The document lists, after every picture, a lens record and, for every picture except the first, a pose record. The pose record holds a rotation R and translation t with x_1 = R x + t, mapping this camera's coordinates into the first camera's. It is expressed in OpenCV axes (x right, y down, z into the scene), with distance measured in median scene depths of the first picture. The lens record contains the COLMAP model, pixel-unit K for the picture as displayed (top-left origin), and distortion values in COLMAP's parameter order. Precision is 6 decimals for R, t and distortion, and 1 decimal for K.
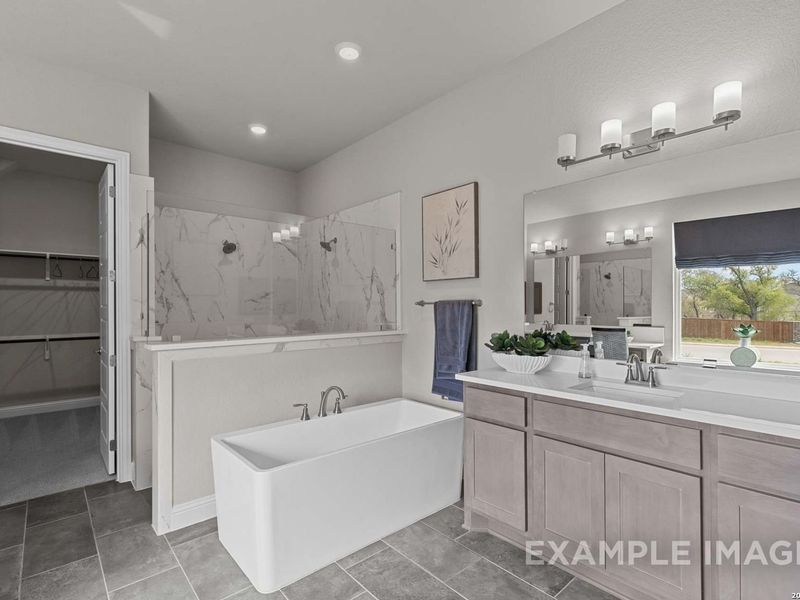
lens RADIAL K [[413.8, 0, 407.0], [0, 413.8, 301.9], [0, 0, 1]] dist [0.012584, -0.003475]
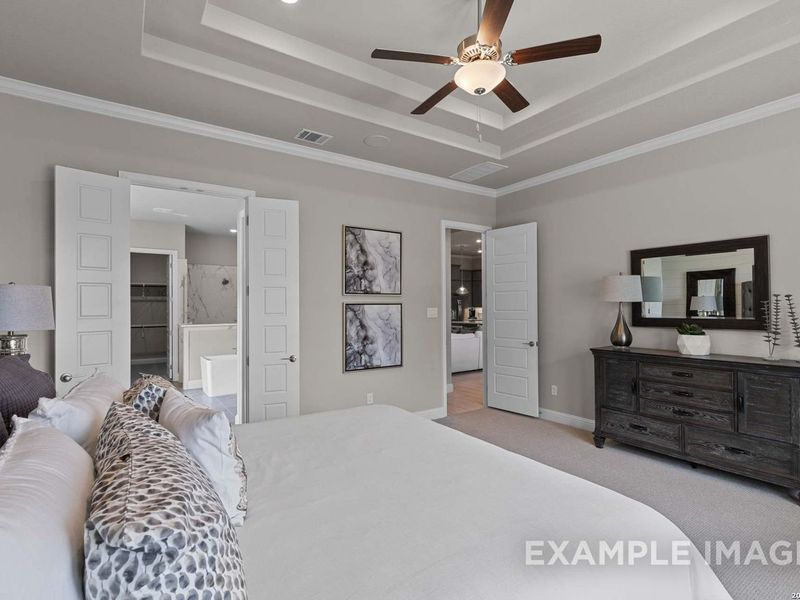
lens RADIAL K [[413.8, 0, 403.5], [0, 413.8, 299.0], [0, 0, 1]] dist [0.012584, -0.003475]
pose [[0.992207, -0.002129, -0.124580, 0.874566], [0.001291, 0.999976, -0.006808, -0.039736], [0.124592, 0.006594, 0.992186, -1.152501]]
